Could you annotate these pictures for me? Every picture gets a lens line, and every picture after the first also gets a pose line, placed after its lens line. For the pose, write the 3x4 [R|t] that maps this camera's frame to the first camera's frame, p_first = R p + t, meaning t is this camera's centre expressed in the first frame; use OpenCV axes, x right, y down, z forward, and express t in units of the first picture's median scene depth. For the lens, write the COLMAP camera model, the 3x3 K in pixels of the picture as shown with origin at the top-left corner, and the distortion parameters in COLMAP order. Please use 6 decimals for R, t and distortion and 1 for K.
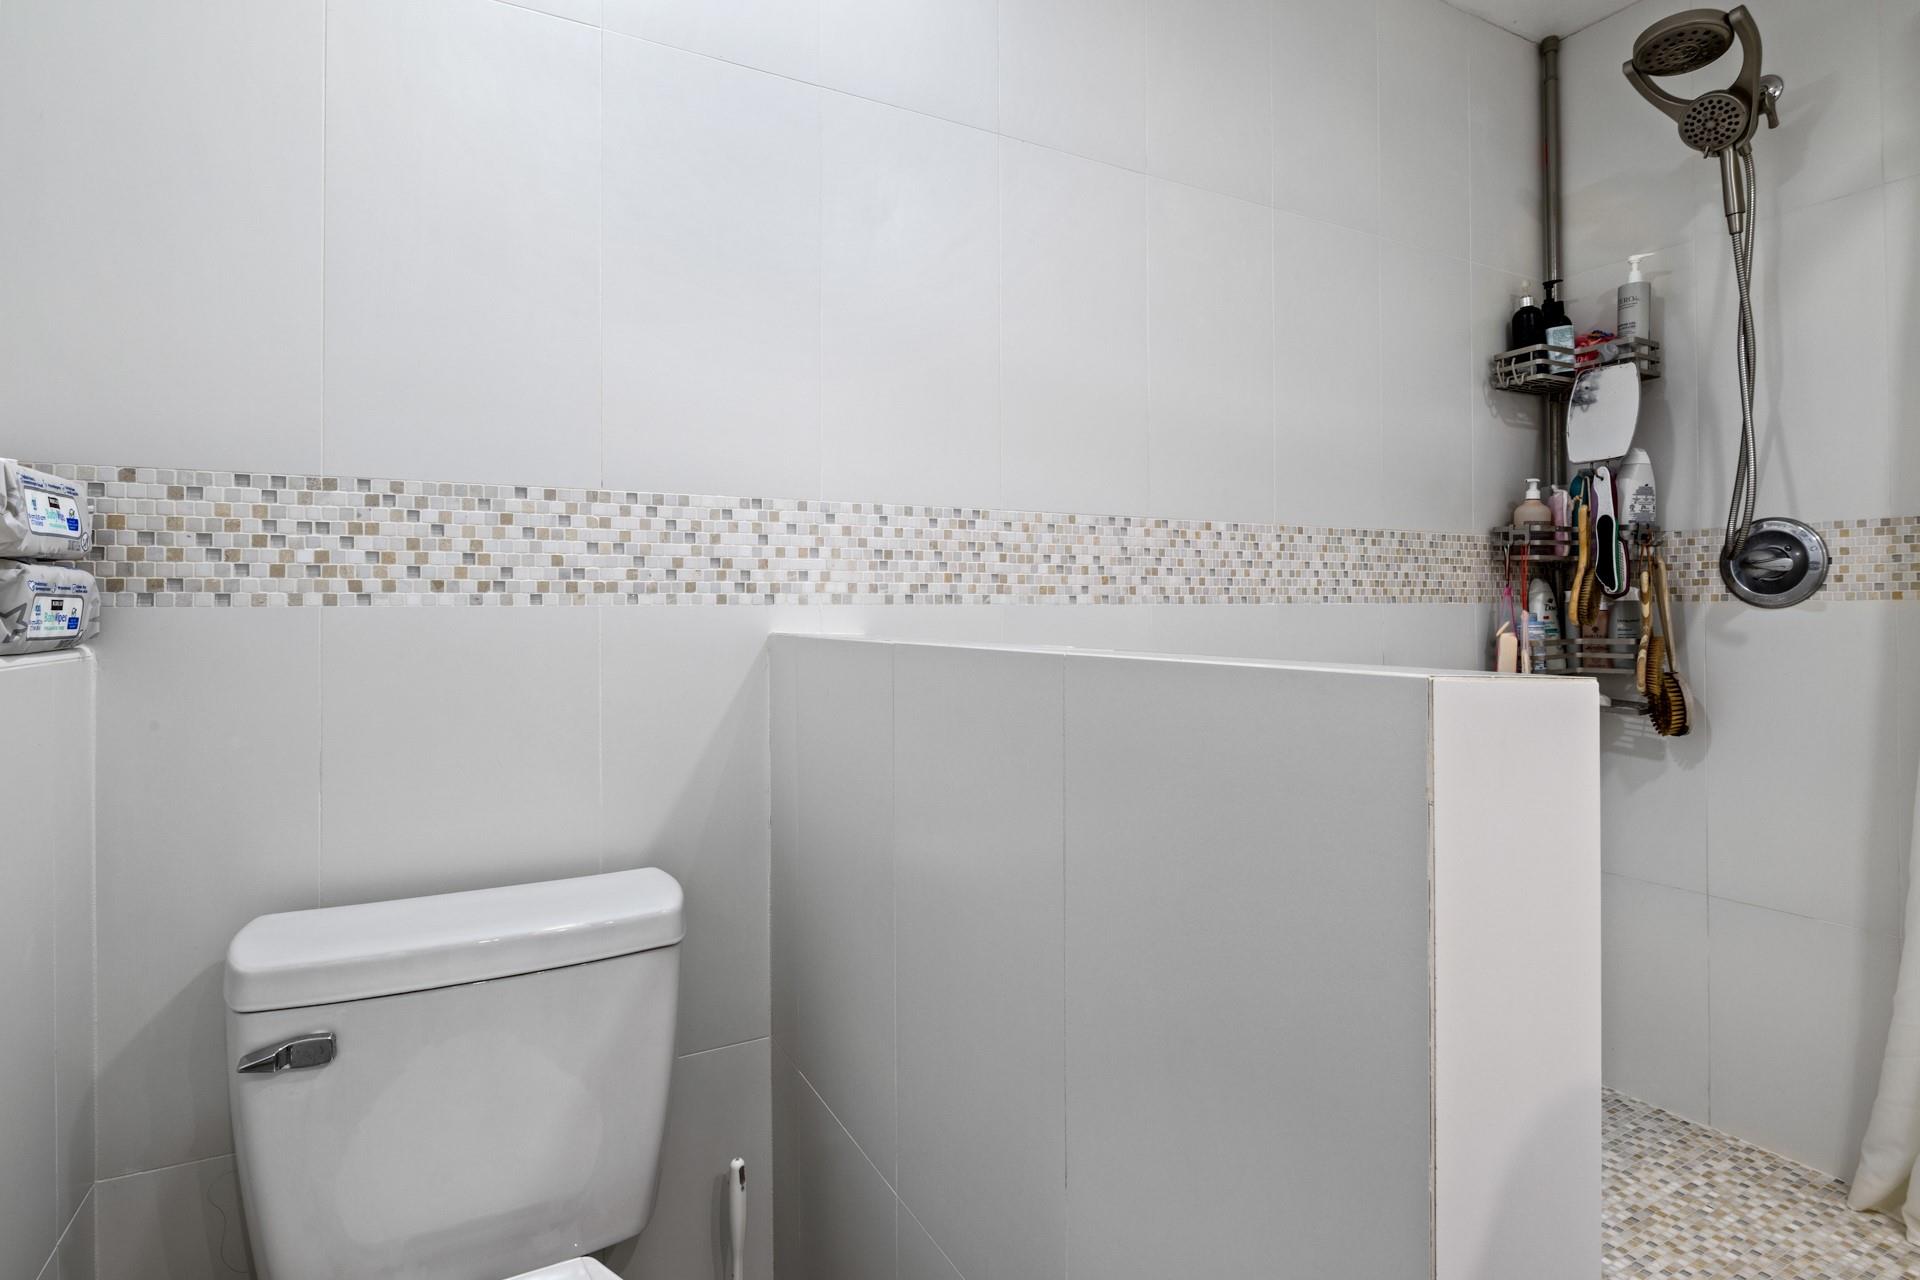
lens RADIAL K [[966.9, 0, 959.6], [0, 966.9, 626.6], [0, 0, 1]] dist [0.000316, 0.000173]
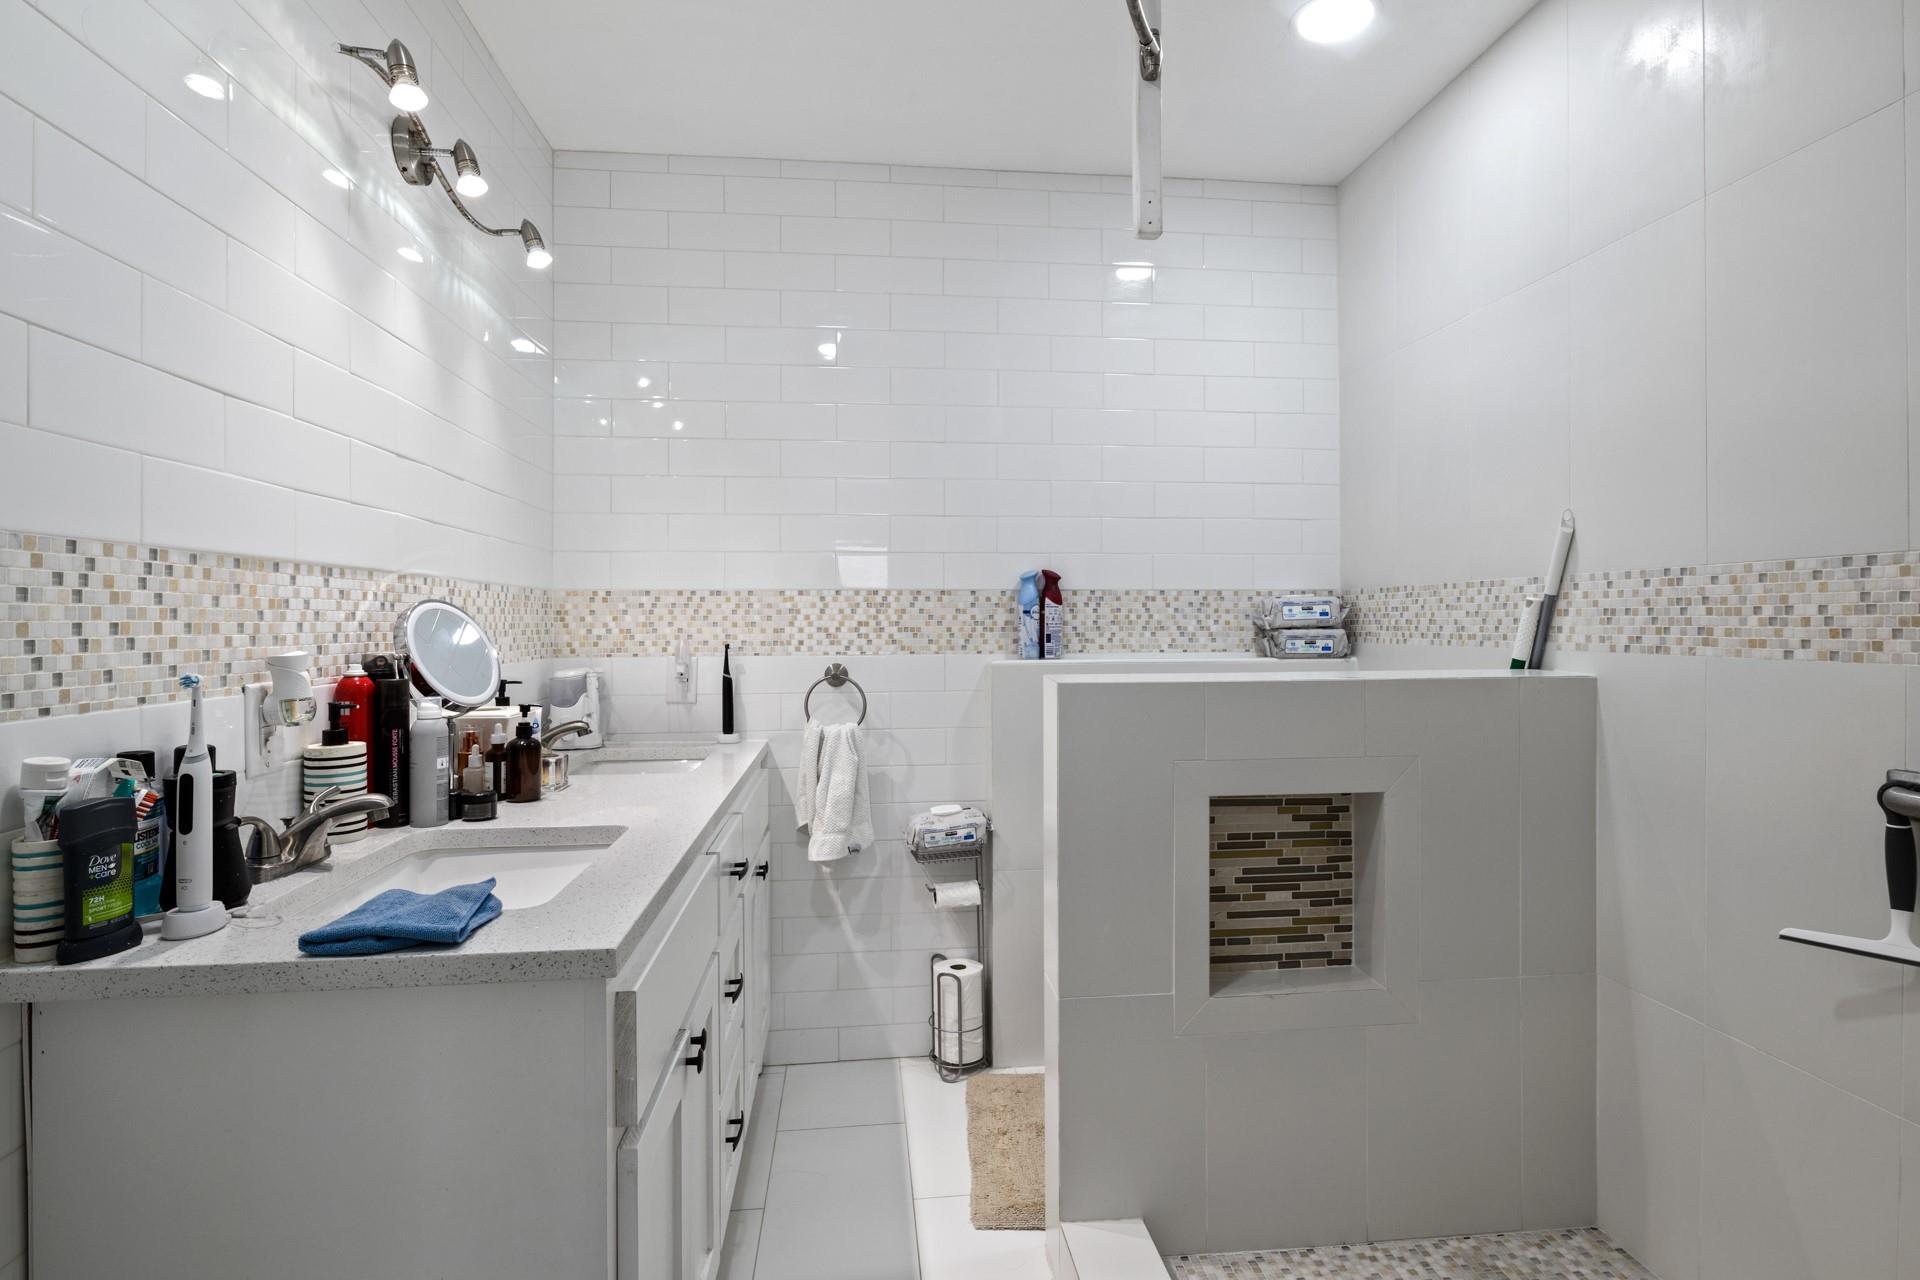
lens RADIAL K [[966.9, 0, 960.6], [0, 966.9, 631.0], [0, 0, 1]] dist [0.000316, 0.000173]
pose [[-0.377733, 0.016974, -0.925759, 1.402193], [-0.008121, 0.999733, 0.021644, -0.071455], [0.925879, 0.015694, -0.377494, 0.707346]]
